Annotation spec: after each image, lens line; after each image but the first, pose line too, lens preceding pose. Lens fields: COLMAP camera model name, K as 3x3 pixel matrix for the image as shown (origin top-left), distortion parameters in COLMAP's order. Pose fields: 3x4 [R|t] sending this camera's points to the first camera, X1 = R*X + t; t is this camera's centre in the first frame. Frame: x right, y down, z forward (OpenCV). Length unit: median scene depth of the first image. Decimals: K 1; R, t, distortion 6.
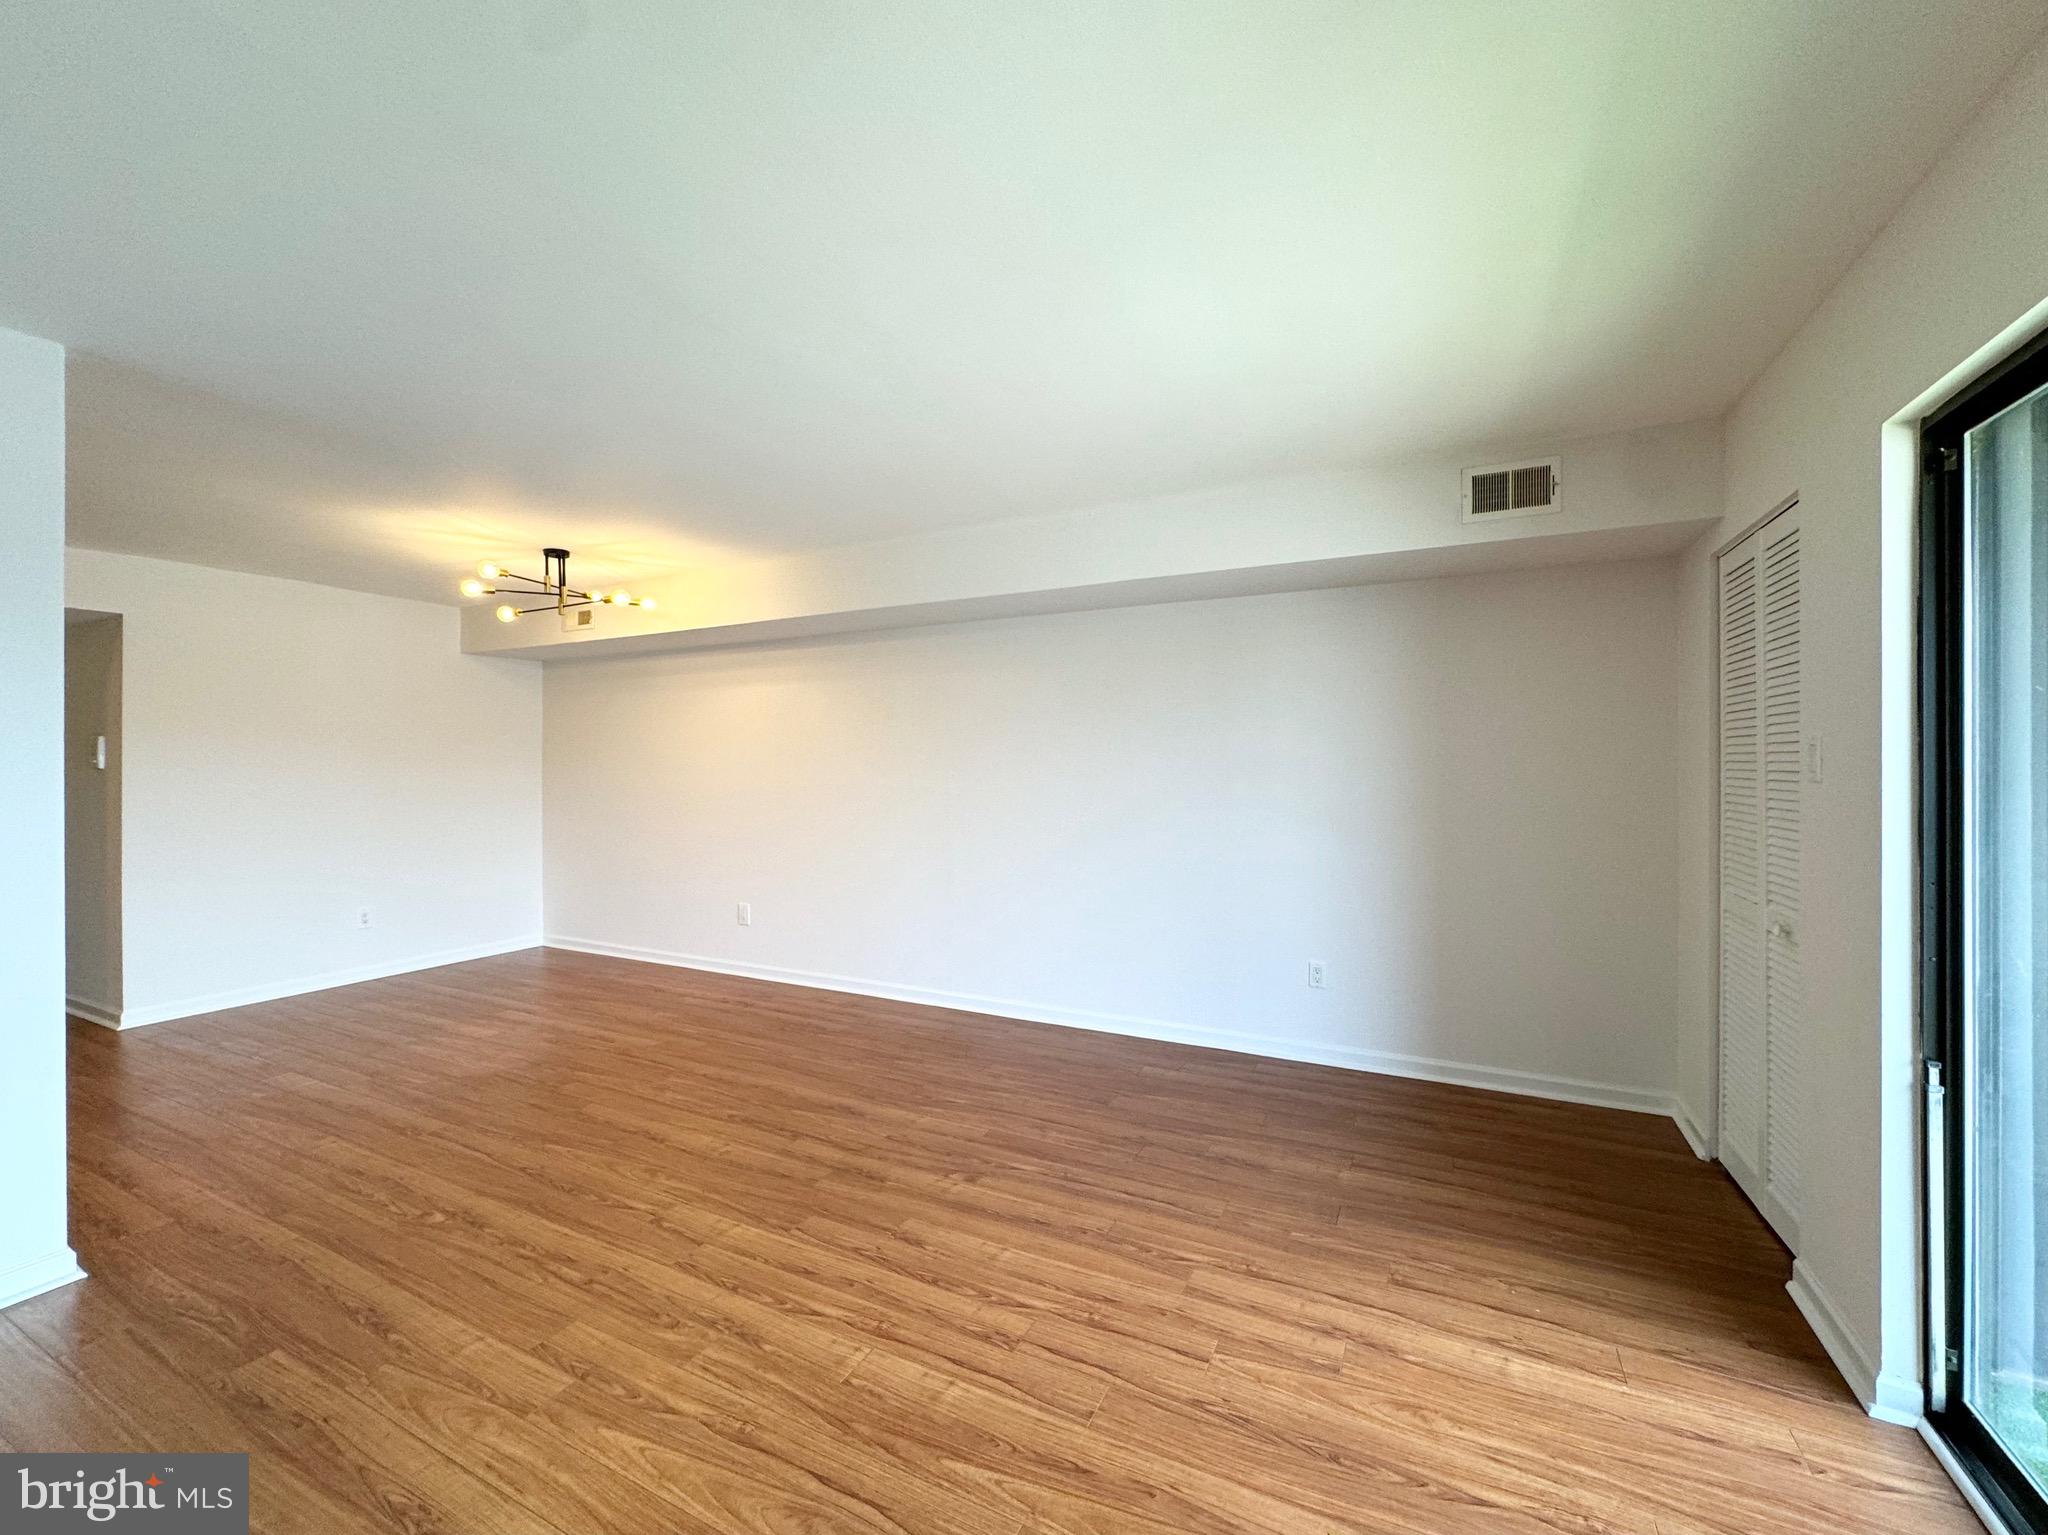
lens RADIAL K [[825.3, 0, 1019.2], [0, 825.3, 769.5], [0, 0, 1]] dist [-0.001923, 0.000039]
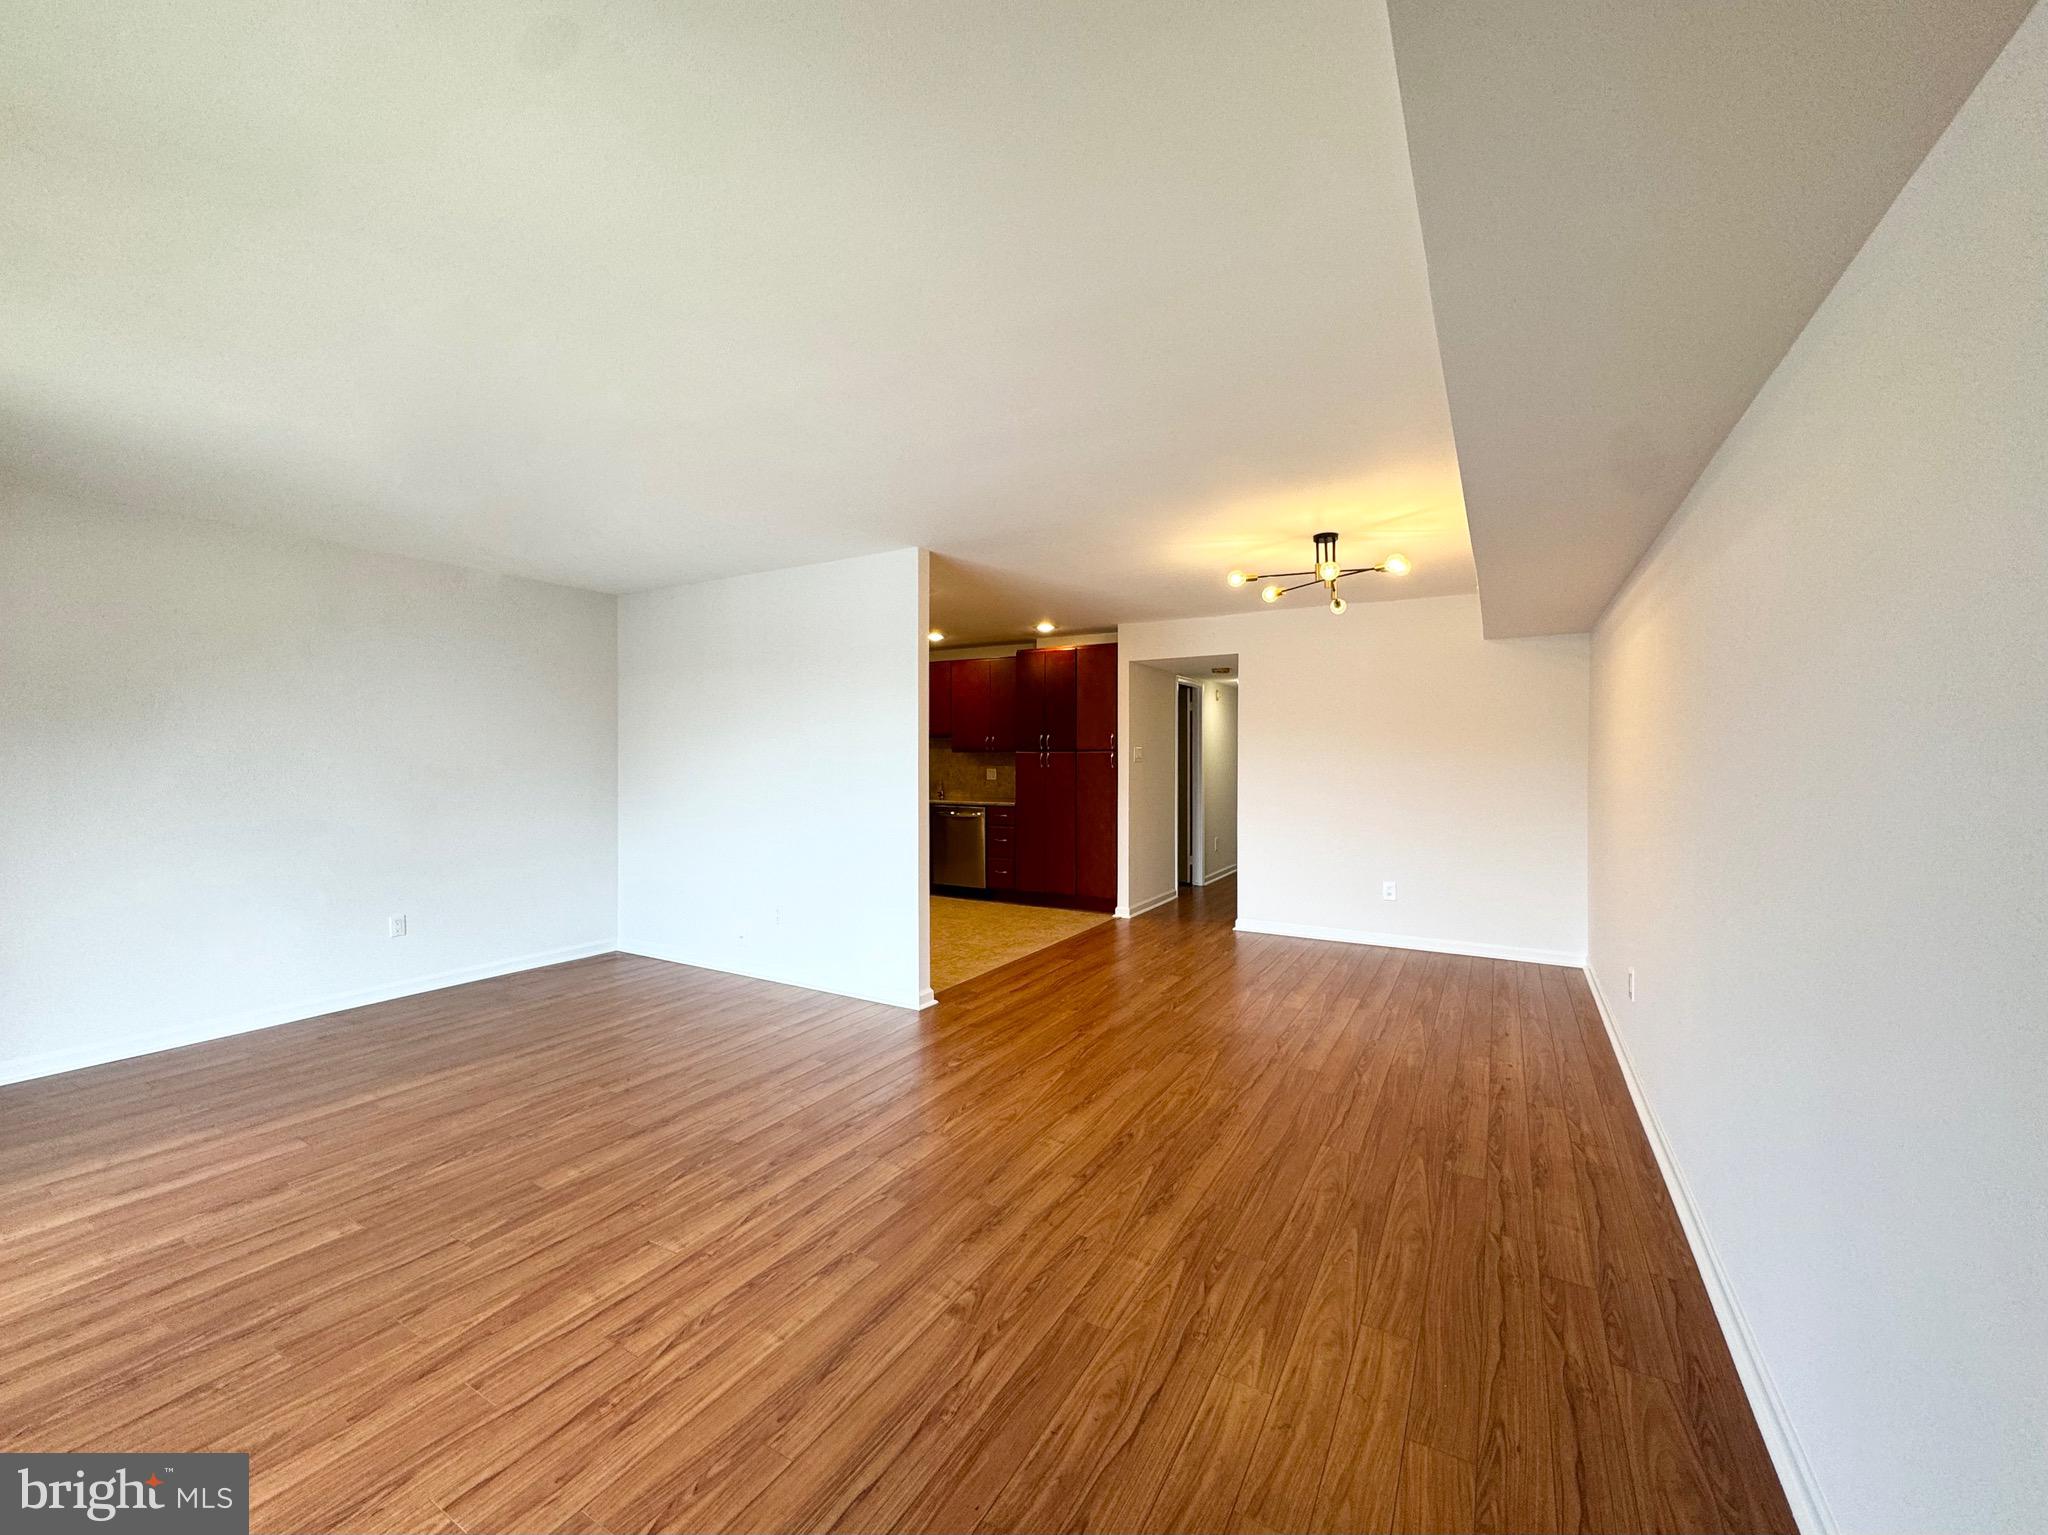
lens RADIAL K [[818.1, 0, 1028.0], [0, 818.1, 763.3], [0, 0, 1]] dist [-0.001447, -0.000066]
pose [[-0.049725, 0.012024, -0.998691, 0.757331], [-0.007721, 0.999893, 0.012423, -0.009399], [0.998733, 0.008328, -0.049626, 1.236660]]
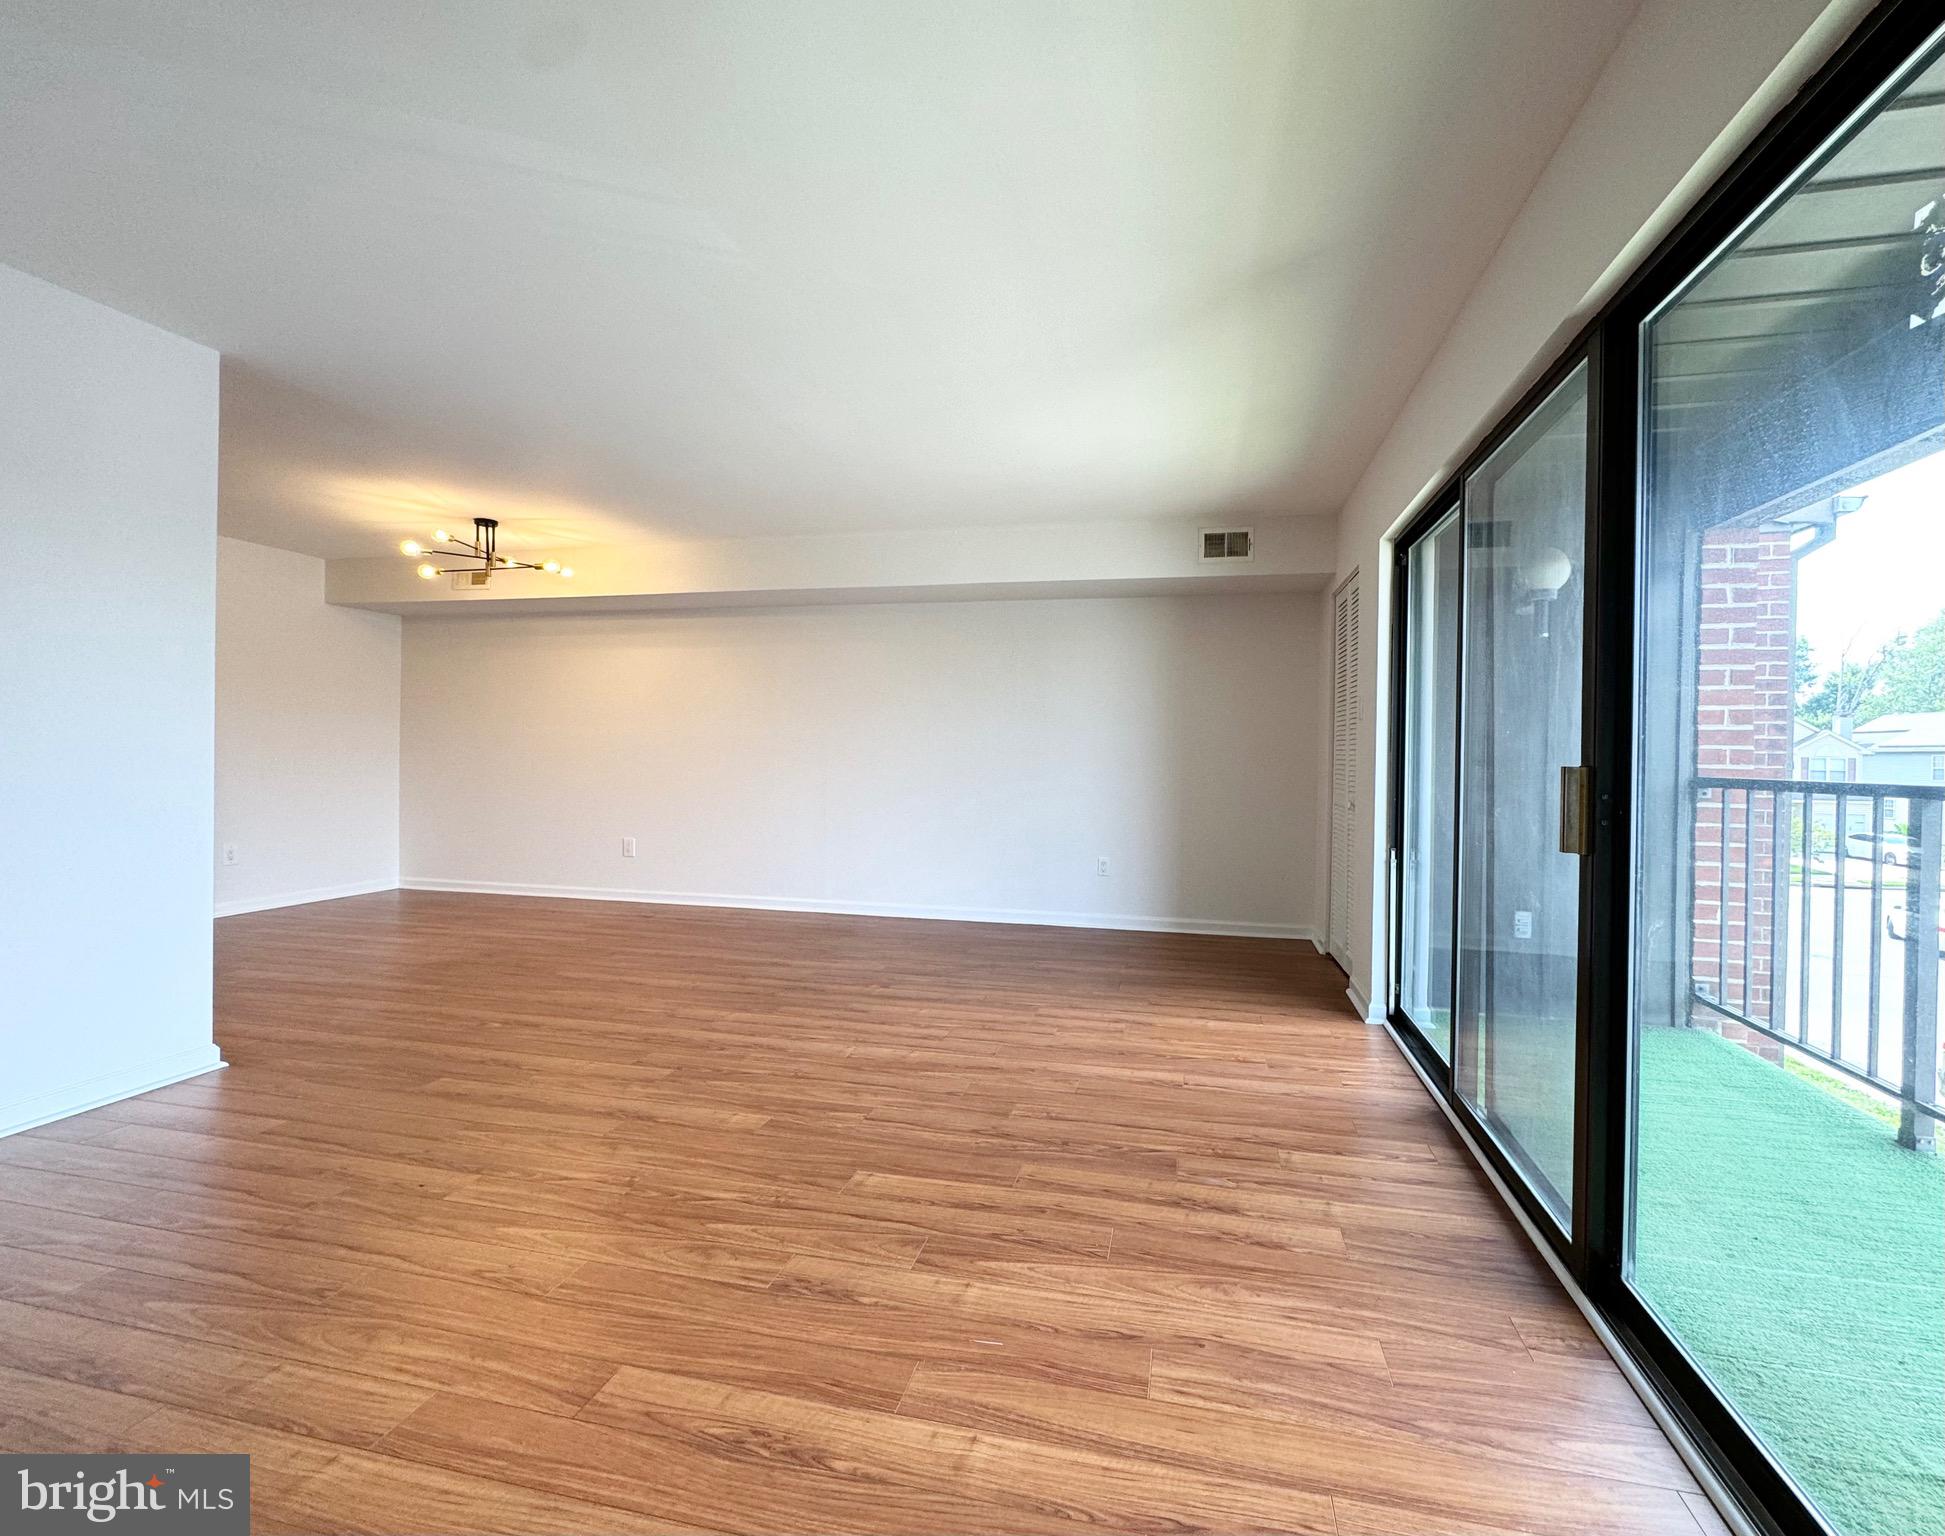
lens RADIAL K [[817.0, 0, 1015.0], [0, 817.0, 762.9], [0, 0, 1]] dist [0.000849, 0.000102]
pose [[0.966806, 0.014081, 0.255122, -0.238073], [-0.015672, 0.999868, 0.004203, 0.100071], [-0.255029, -0.008062, 0.966900, -0.520488]]
